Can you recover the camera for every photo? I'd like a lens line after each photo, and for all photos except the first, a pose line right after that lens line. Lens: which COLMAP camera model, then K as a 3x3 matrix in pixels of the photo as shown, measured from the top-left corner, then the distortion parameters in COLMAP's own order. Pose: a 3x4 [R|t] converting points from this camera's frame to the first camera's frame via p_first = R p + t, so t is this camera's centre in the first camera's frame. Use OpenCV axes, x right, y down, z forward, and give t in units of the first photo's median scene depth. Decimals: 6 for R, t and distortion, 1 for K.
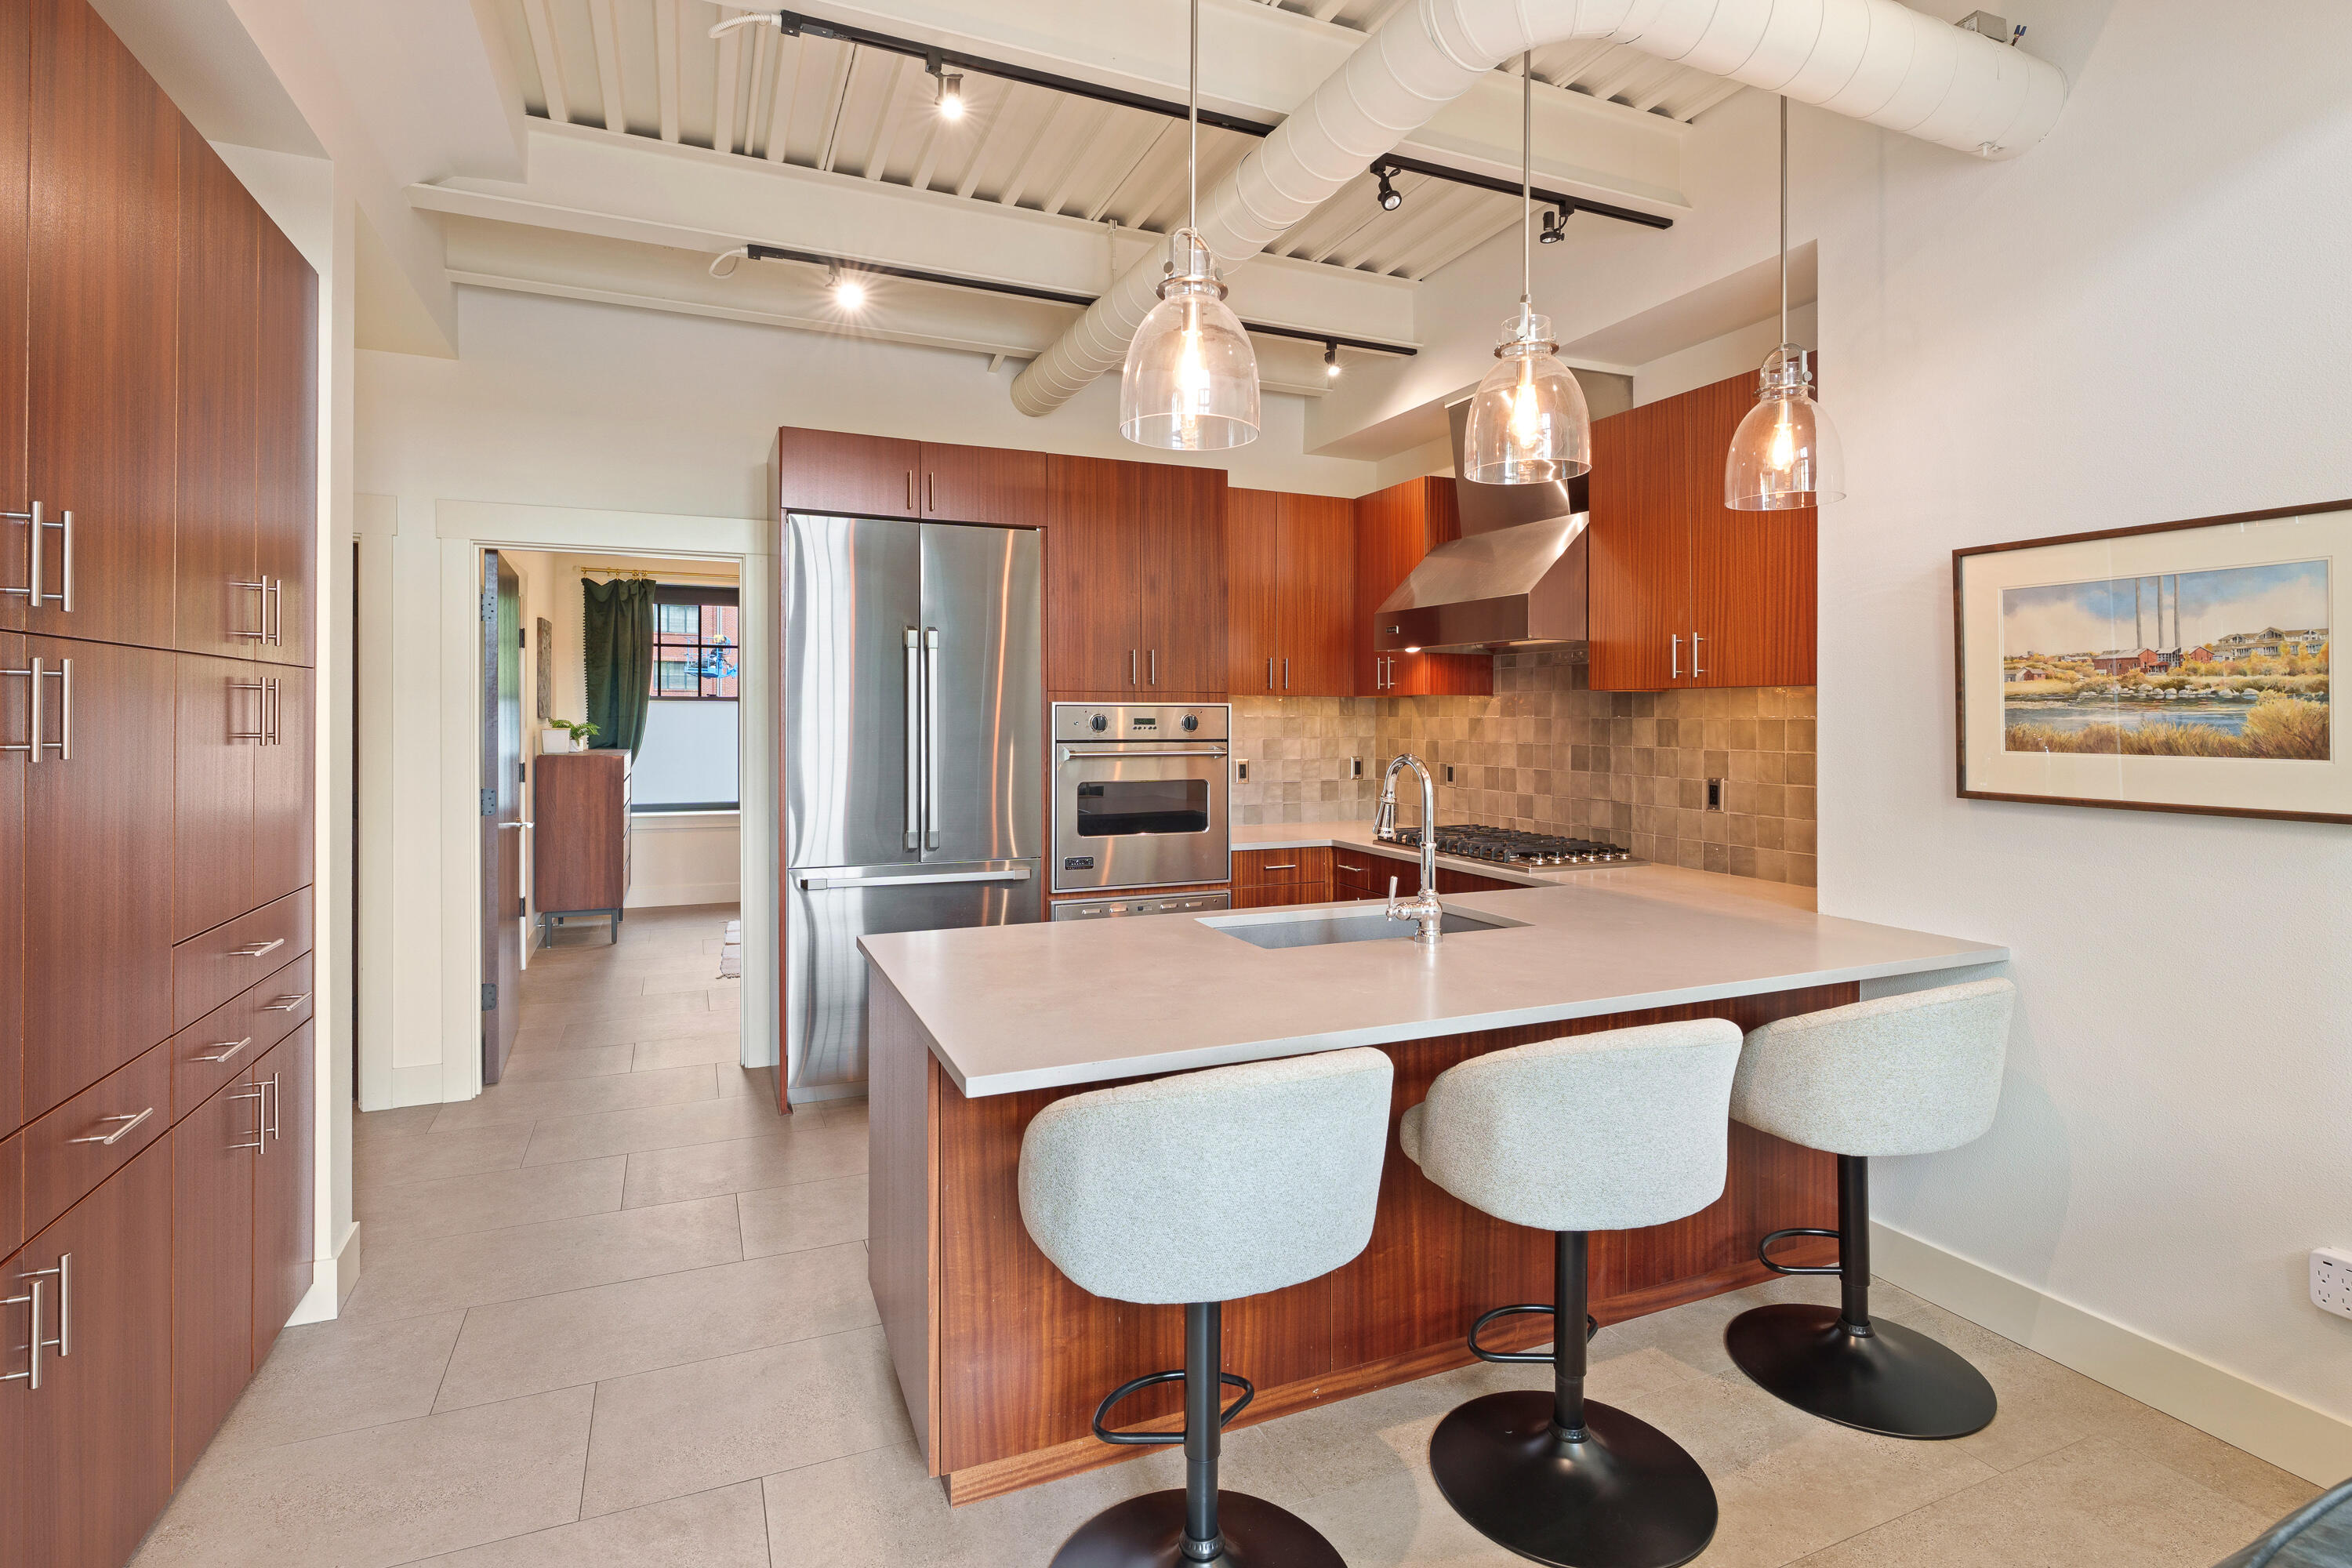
lens RADIAL K [[1105.8, 0, 1179.2], [0, 1105.8, 710.8], [0, 0, 1]] dist [0.000467, -0.000017]
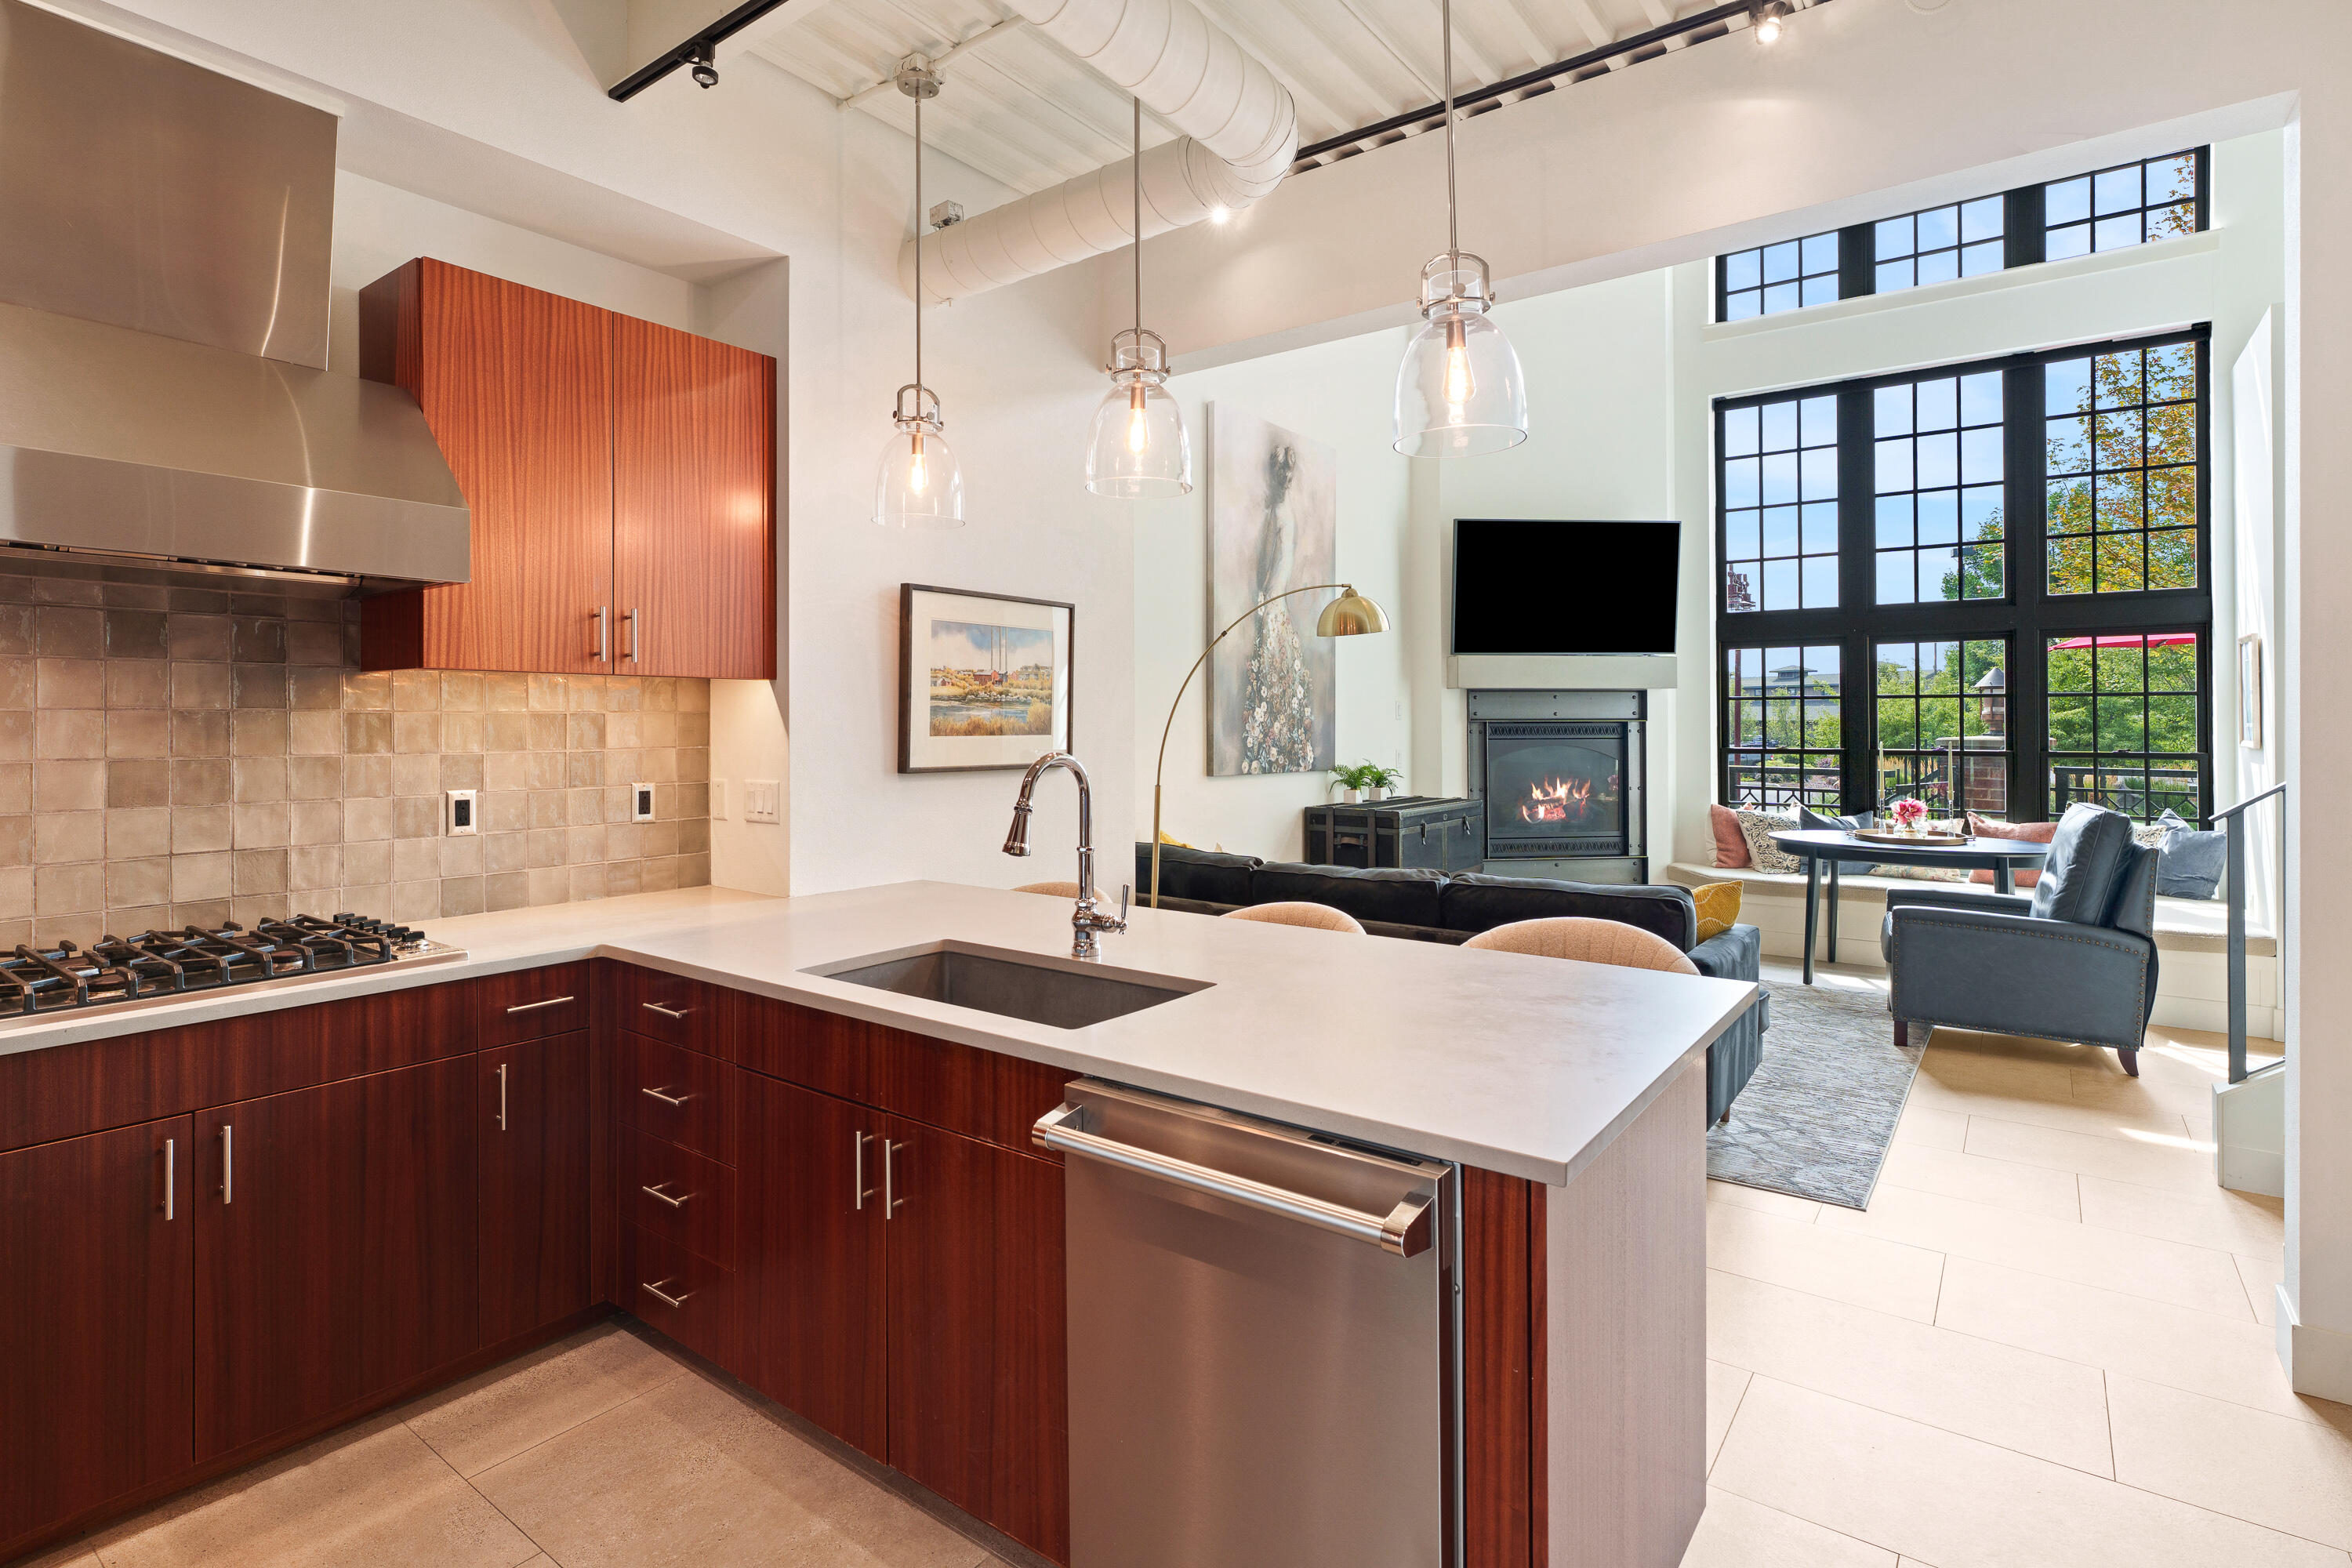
lens RADIAL K [[1155.2, 0, 1164.5], [0, 1155.2, 717.6], [0, 0, 1]] dist [0.001396, 0.000010]
pose [[-0.485230, -0.000190, 0.874386, -0.466849], [-0.005738, 0.999979, -0.002967, 0.010988], [-0.874367, -0.006457, -0.485221, 1.029459]]
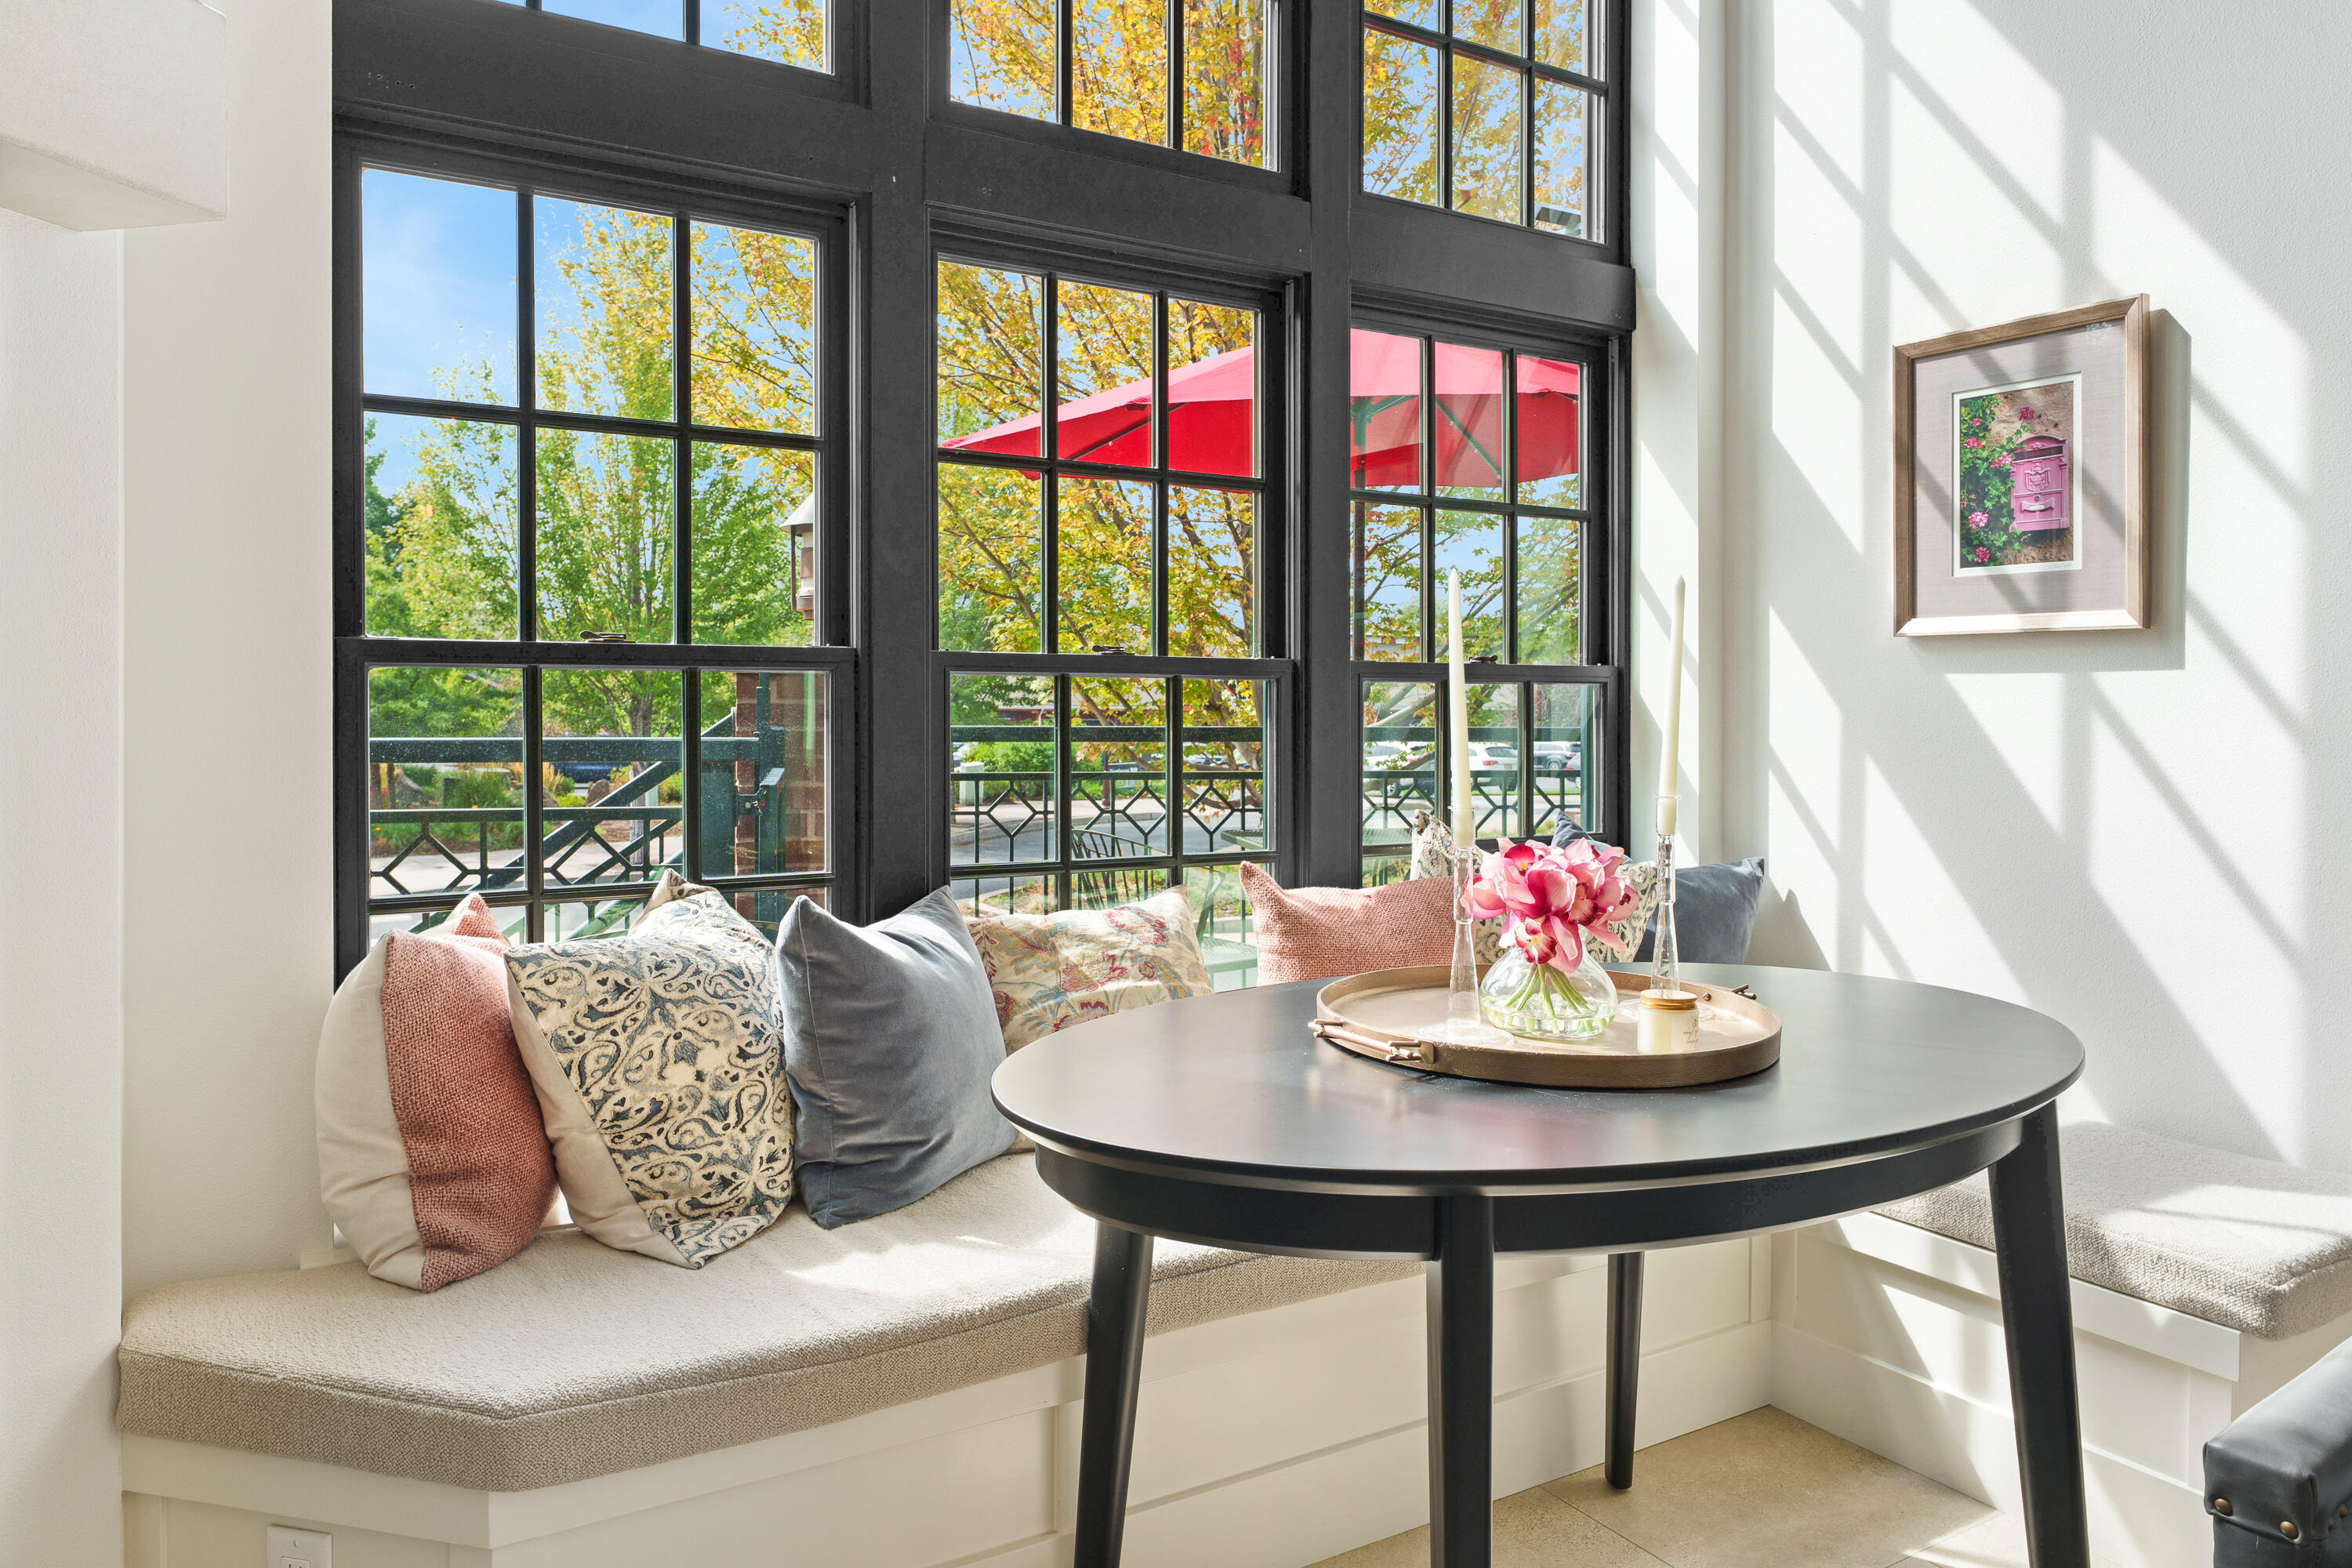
lens RADIAL K [[1561.2, 0, 1182.1], [0, 1561.2, 731.4], [0, 0, 1]] dist [0.001939, 0.000343]
pose [[-0.990022, -0.008631, -0.140648, 0.714697], [-0.010806, 0.999833, 0.014713, 0.080267], [0.140498, 0.016086, -0.989950, -0.336524]]
